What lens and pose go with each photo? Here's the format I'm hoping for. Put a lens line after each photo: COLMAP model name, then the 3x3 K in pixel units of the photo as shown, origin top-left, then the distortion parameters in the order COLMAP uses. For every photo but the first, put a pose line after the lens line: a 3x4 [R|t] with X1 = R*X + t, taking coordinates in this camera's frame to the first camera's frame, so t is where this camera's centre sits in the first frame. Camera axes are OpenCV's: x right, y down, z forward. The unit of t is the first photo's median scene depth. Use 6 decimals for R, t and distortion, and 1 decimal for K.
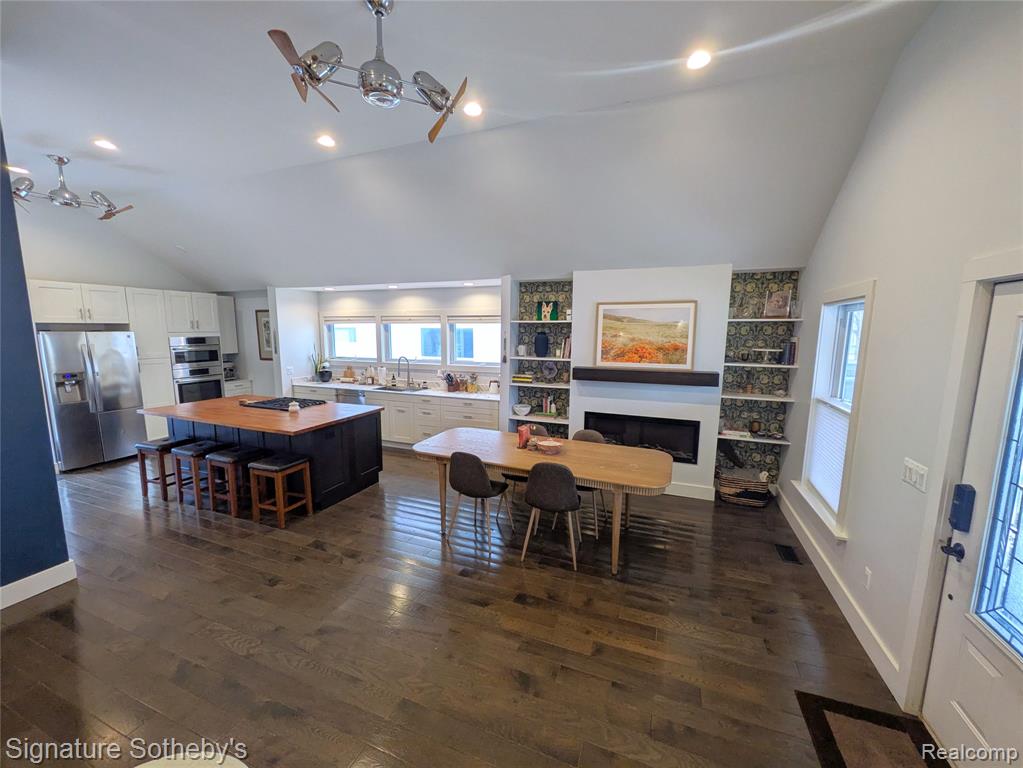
lens RADIAL K [[403.9, 0, 502.4], [0, 403.9, 383.5], [0, 0, 1]] dist [-0.000214, -0.000775]
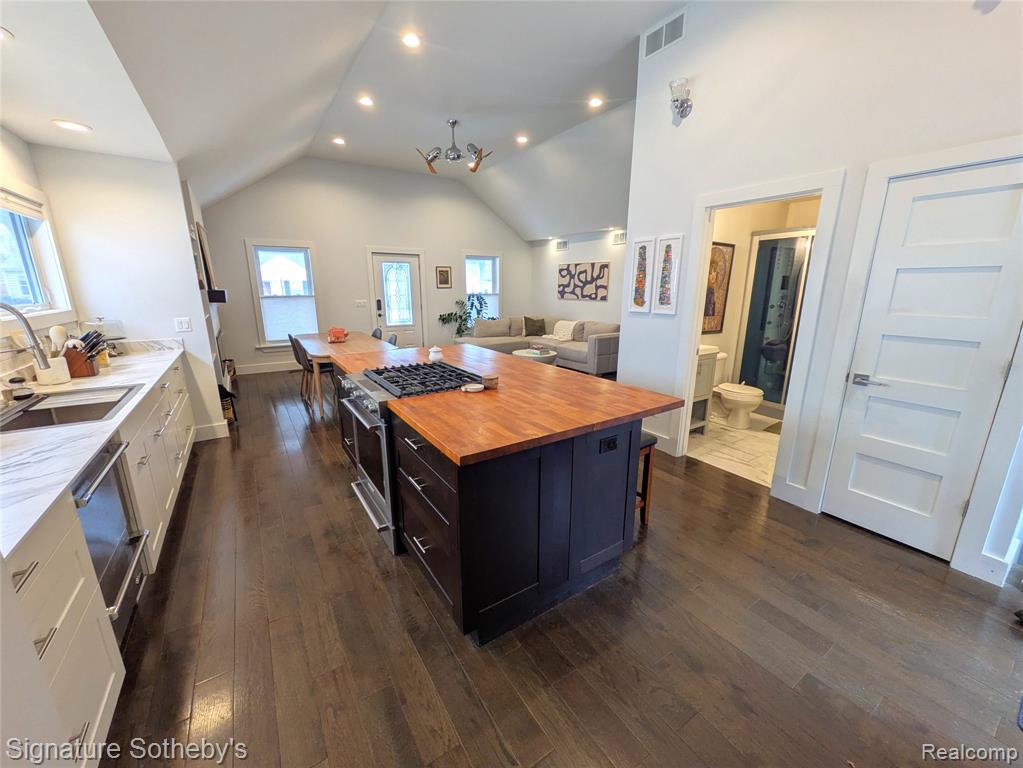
lens RADIAL K [[403.9, 0, 510.0], [0, 403.9, 383.5], [0, 0, 1]] dist [-0.000214, -0.000775]
pose [[-0.823018, -0.140940, 0.550252, -0.879350], [0.070395, 0.935951, 0.345022, -0.105456], [-0.563636, 0.322694, -0.760383, 1.292596]]
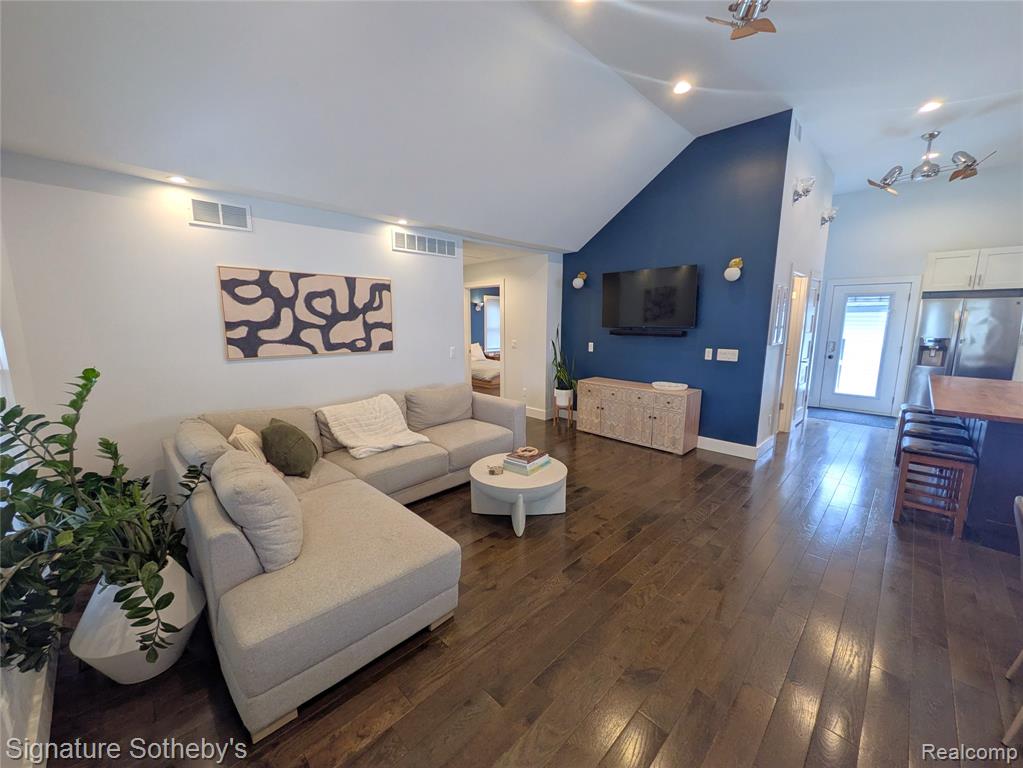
lens RADIAL K [[403.9, 0, 509.3], [0, 403.9, 384.9], [0, 0, 1]] dist [-0.000214, -0.000775]
pose [[-0.383585, 0.143949, -0.912218, 0.333745], [-0.127754, 0.970009, 0.206788, 0.014913], [0.914626, 0.195860, -0.353691, 0.392680]]
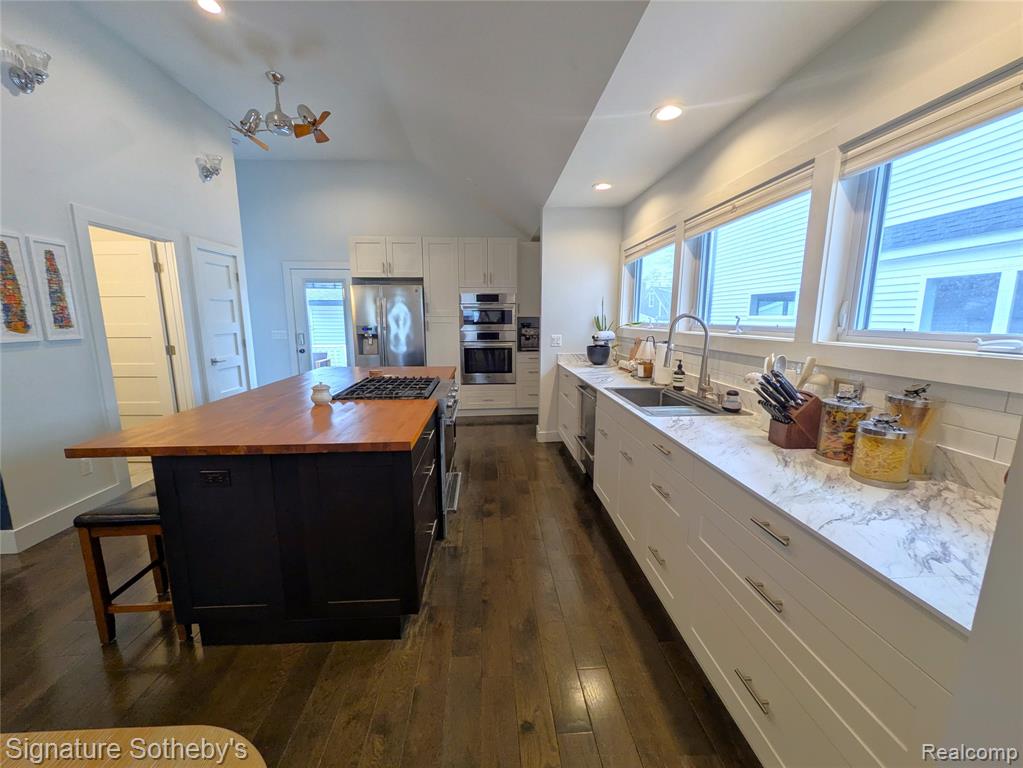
lens RADIAL K [[403.9, 0, 510.6], [0, 403.9, 386.0], [0, 0, 1]] dist [-0.000214, -0.000775]
pose [[0.433536, 0.147598, -0.888967, 0.025442], [-0.119689, 0.987186, 0.105535, -0.027229], [0.893153, 0.060646, 0.445646, 0.876970]]
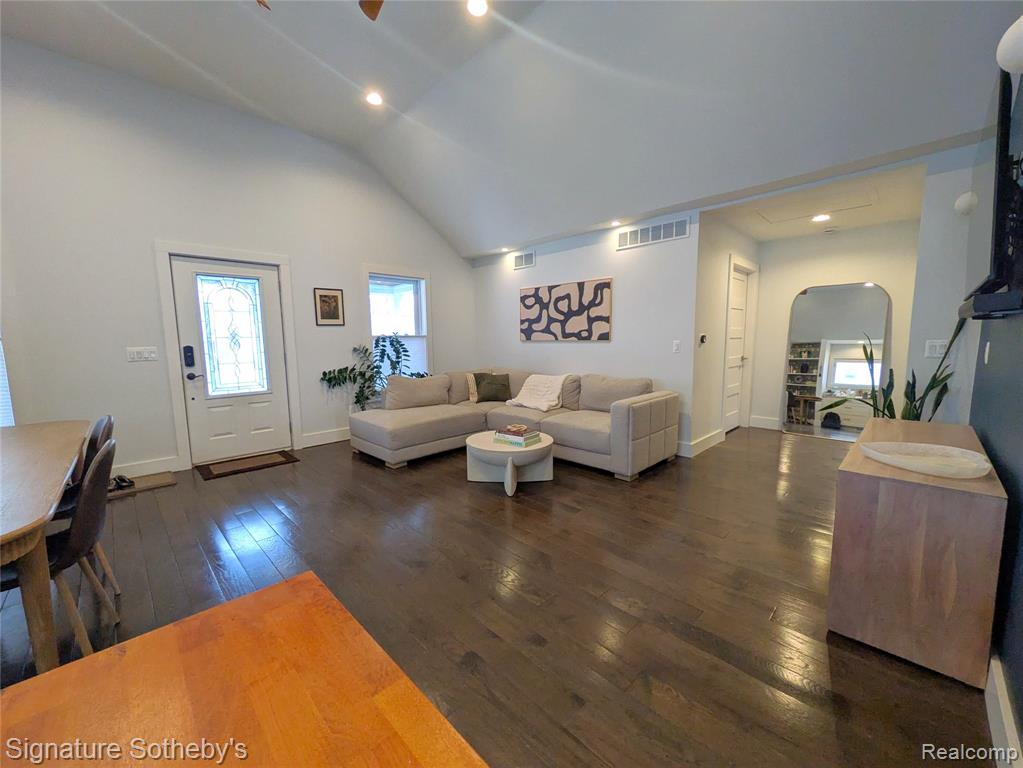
lens RADIAL K [[403.9, 0, 513.5], [0, 403.9, 386.2], [0, 0, 1]] dist [-0.000214, -0.000775]
pose [[-0.923373, -0.037847, 0.382034, -0.468535], [0.060459, 0.968376, 0.242061, 0.011377], [-0.379114, 0.246610, -0.891884, 0.792237]]
